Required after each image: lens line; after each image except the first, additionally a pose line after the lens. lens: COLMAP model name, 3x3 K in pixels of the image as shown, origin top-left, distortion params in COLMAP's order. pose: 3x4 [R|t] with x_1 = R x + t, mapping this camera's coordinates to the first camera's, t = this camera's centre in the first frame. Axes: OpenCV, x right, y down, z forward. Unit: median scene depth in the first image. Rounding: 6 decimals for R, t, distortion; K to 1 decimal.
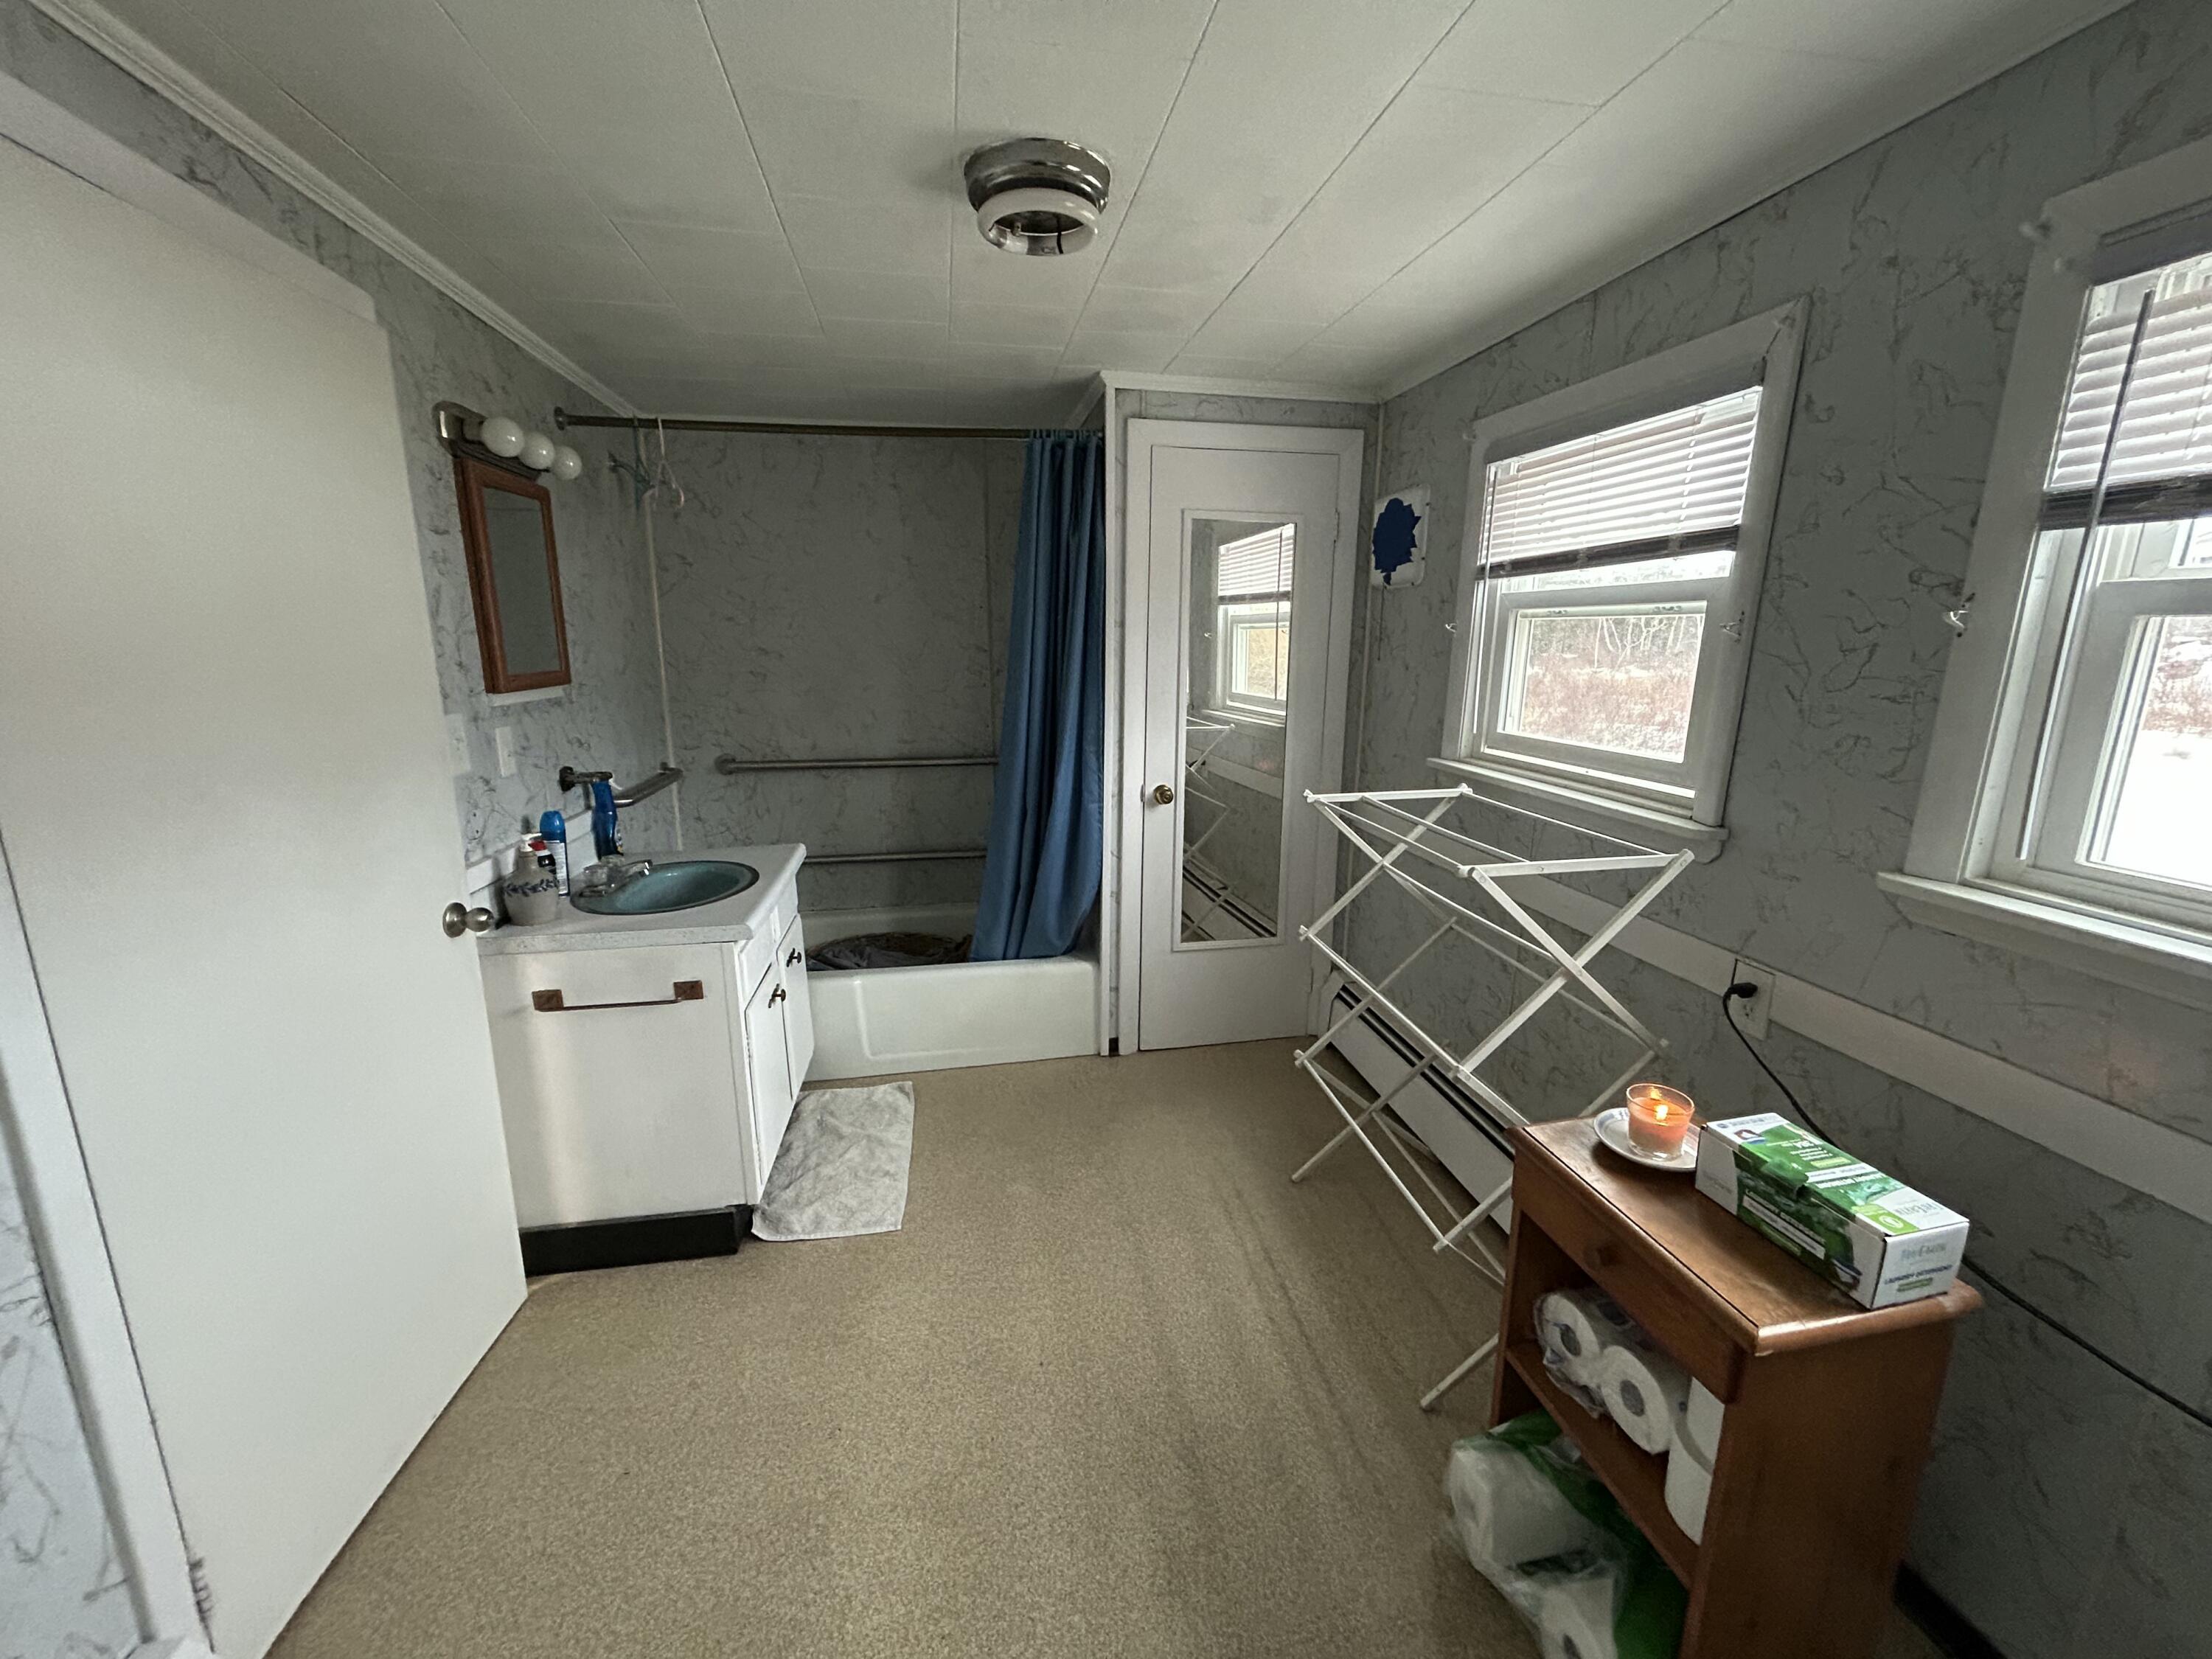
lens RADIAL K [[881.5, 0, 1109.8], [0, 881.5, 823.5], [0, 0, 1]] dist [0.001221, 0.000249]
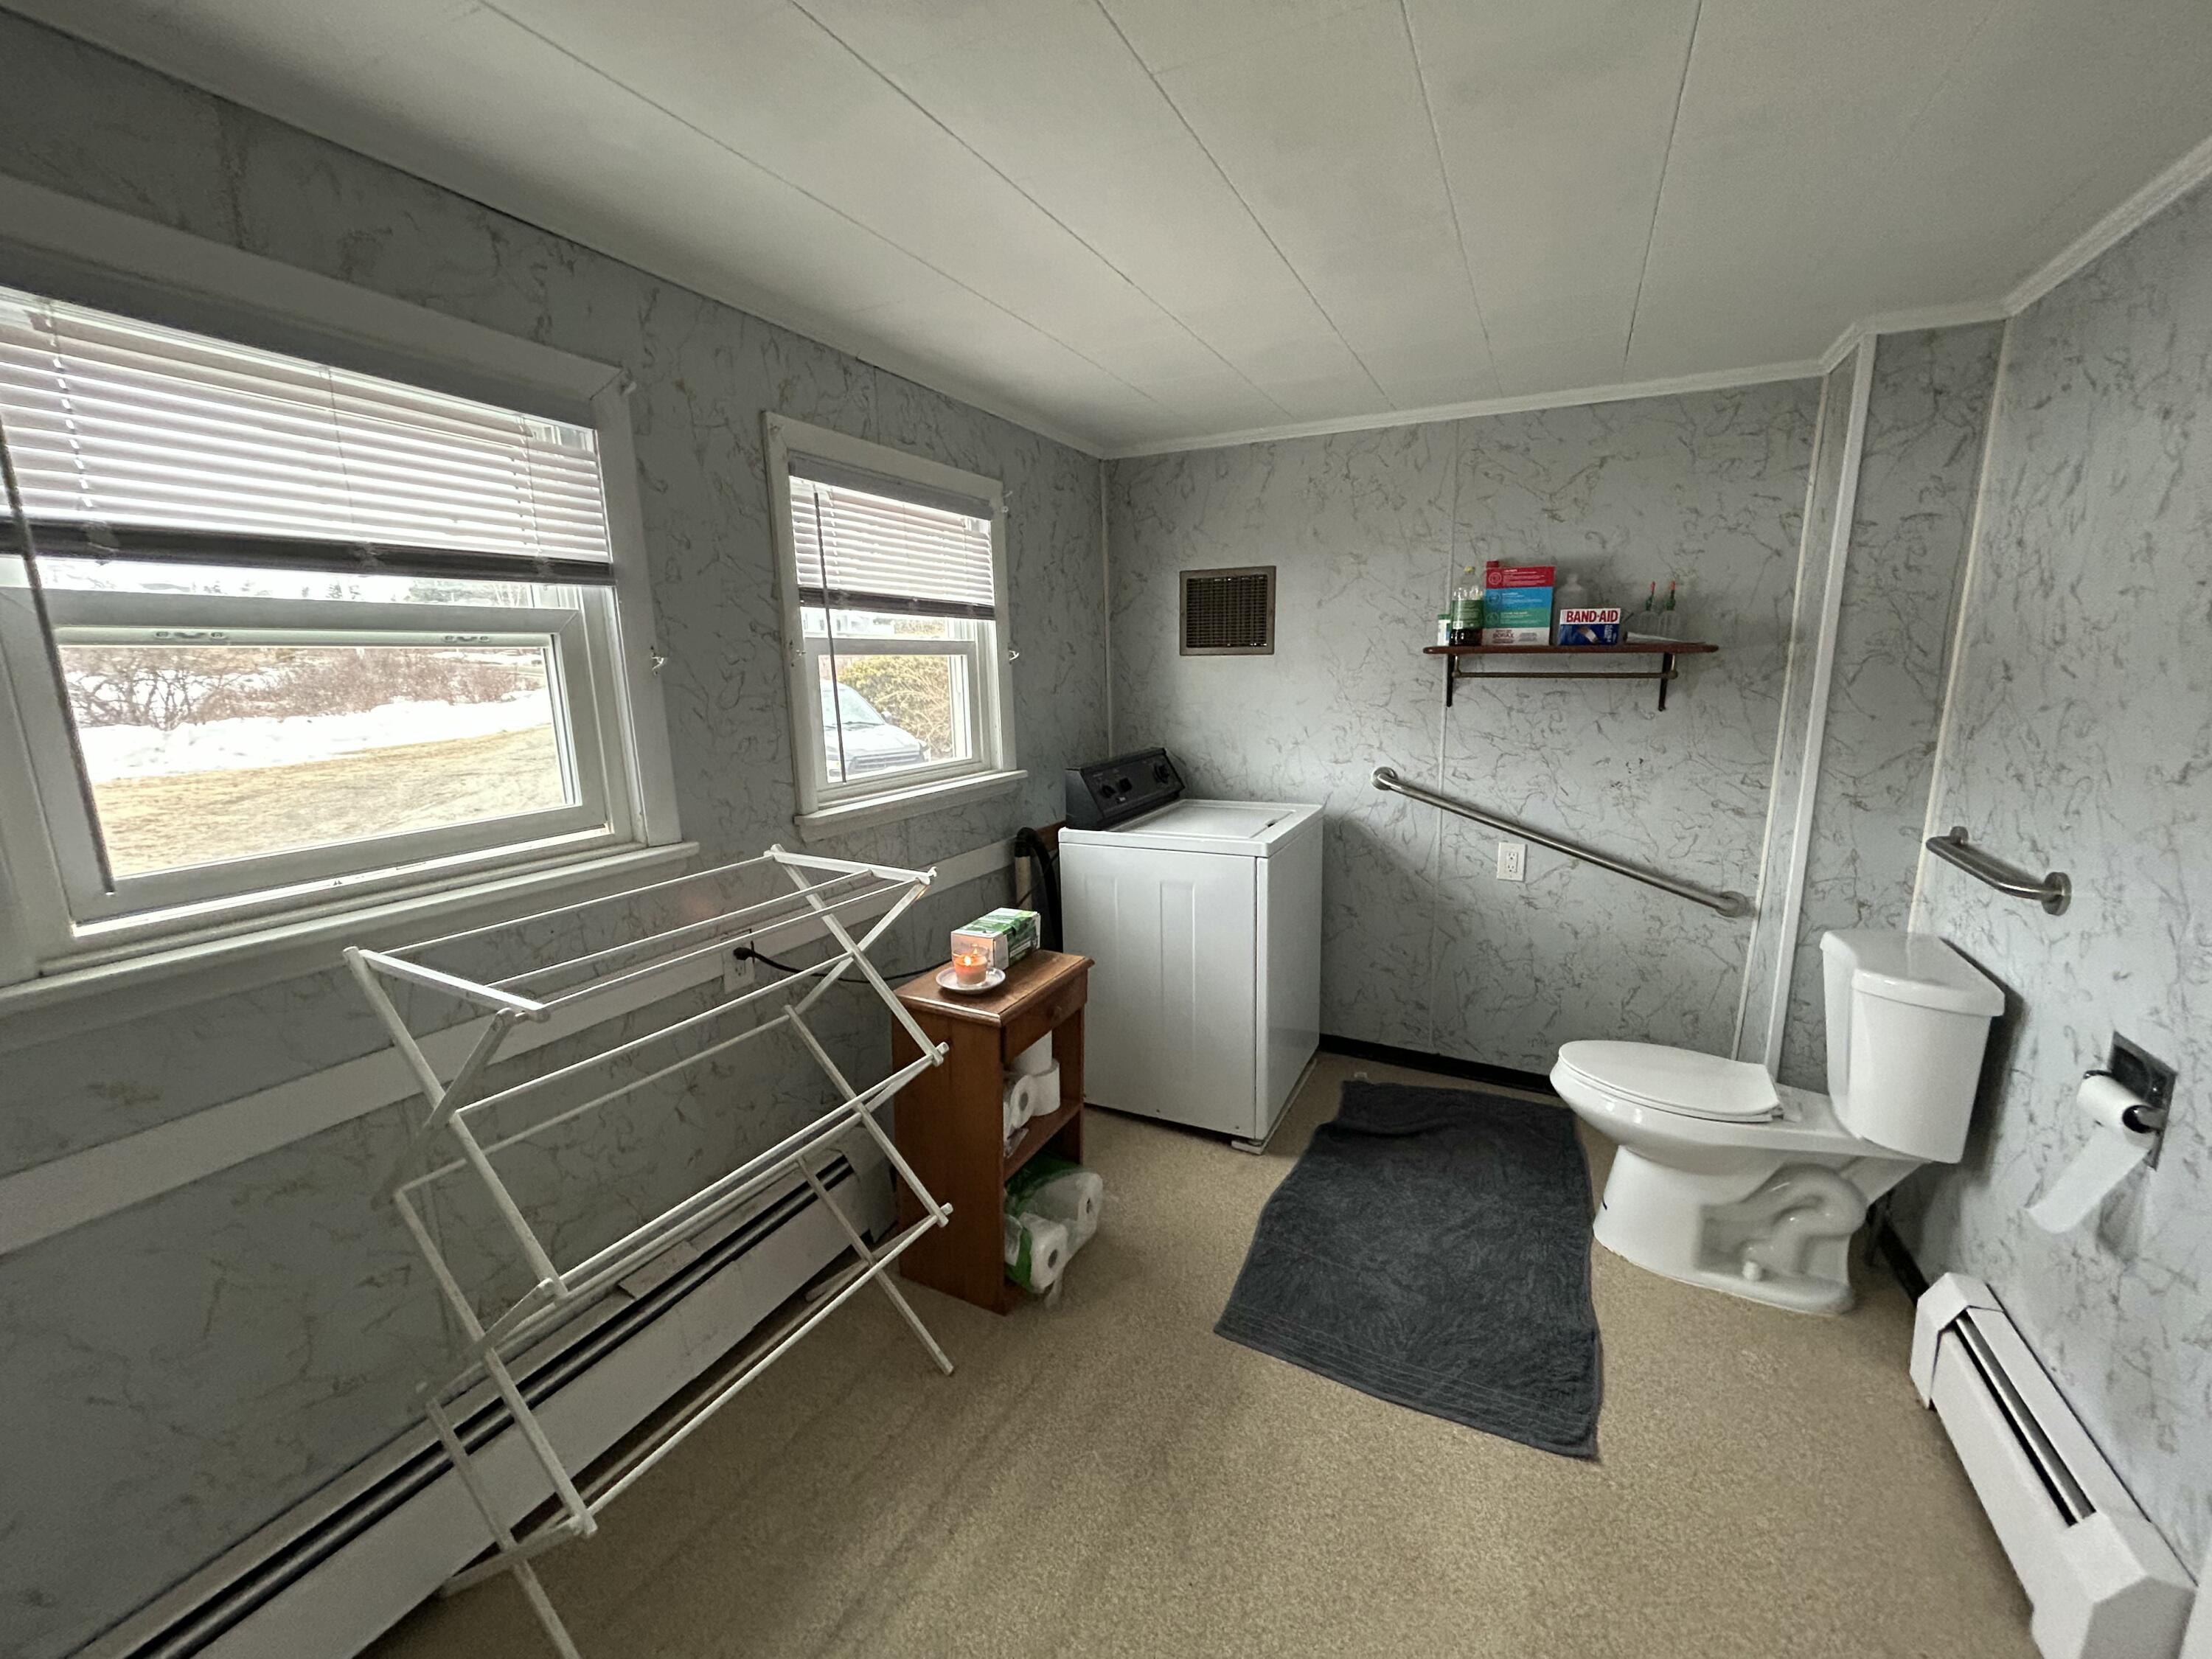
lens RADIAL K [[881.5, 0, 1106.8], [0, 881.5, 835.3], [0, 0, 1]] dist [0.001221, 0.000249]
pose [[-0.796041, -0.099745, 0.596967, -0.426445], [0.150089, 0.922986, 0.354359, -0.346703], [-0.586338, 0.371682, -0.719764, 1.636314]]
